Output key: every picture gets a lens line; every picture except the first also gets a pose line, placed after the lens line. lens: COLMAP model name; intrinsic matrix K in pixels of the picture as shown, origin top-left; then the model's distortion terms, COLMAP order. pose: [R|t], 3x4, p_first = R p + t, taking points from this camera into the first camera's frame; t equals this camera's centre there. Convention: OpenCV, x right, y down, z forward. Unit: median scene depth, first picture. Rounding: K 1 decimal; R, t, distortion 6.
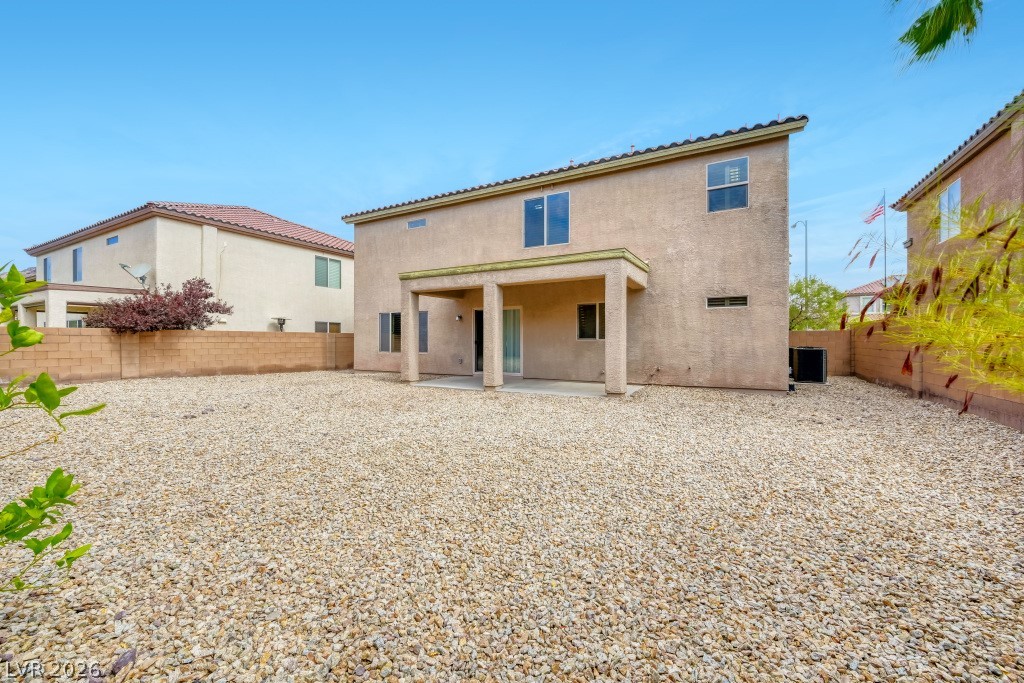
lens RADIAL K [[429.7, 0, 506.7], [0, 429.7, 342.1], [0, 0, 1]] dist [-0.000527, 0.000004]
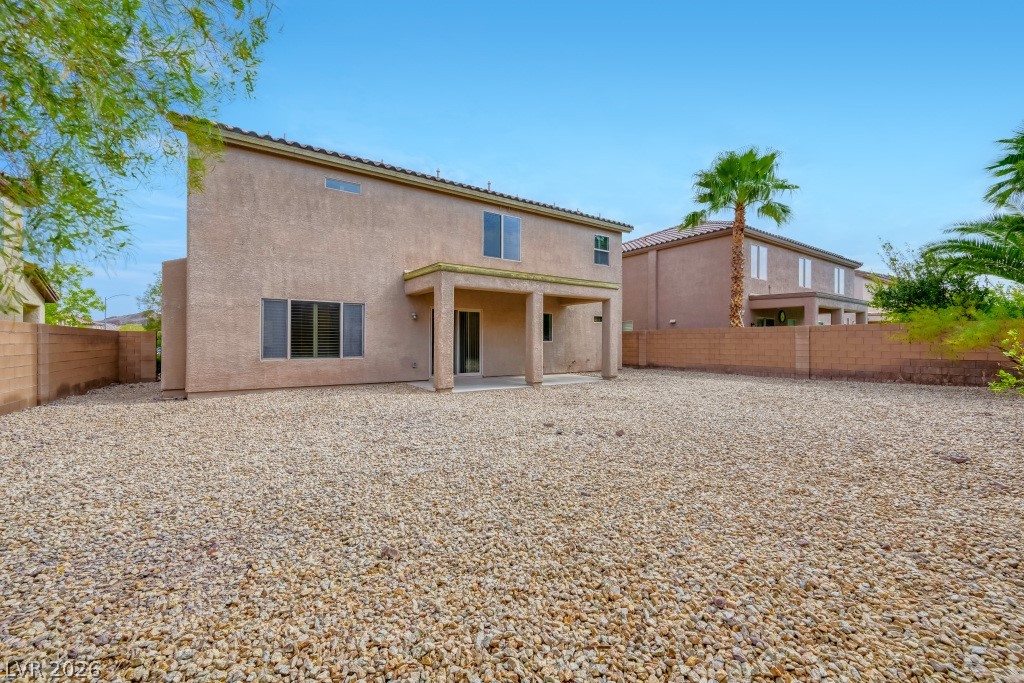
lens RADIAL K [[398.2, 0, 506.5], [0, 398.2, 338.9], [0, 0, 1]] dist [-0.001591, 0.000723]
pose [[0.439053, 0.004246, 0.898451, -0.821349], [-0.004741, 0.999986, -0.002409, -0.009753], [-0.898449, -0.003202, 0.439067, 0.508331]]
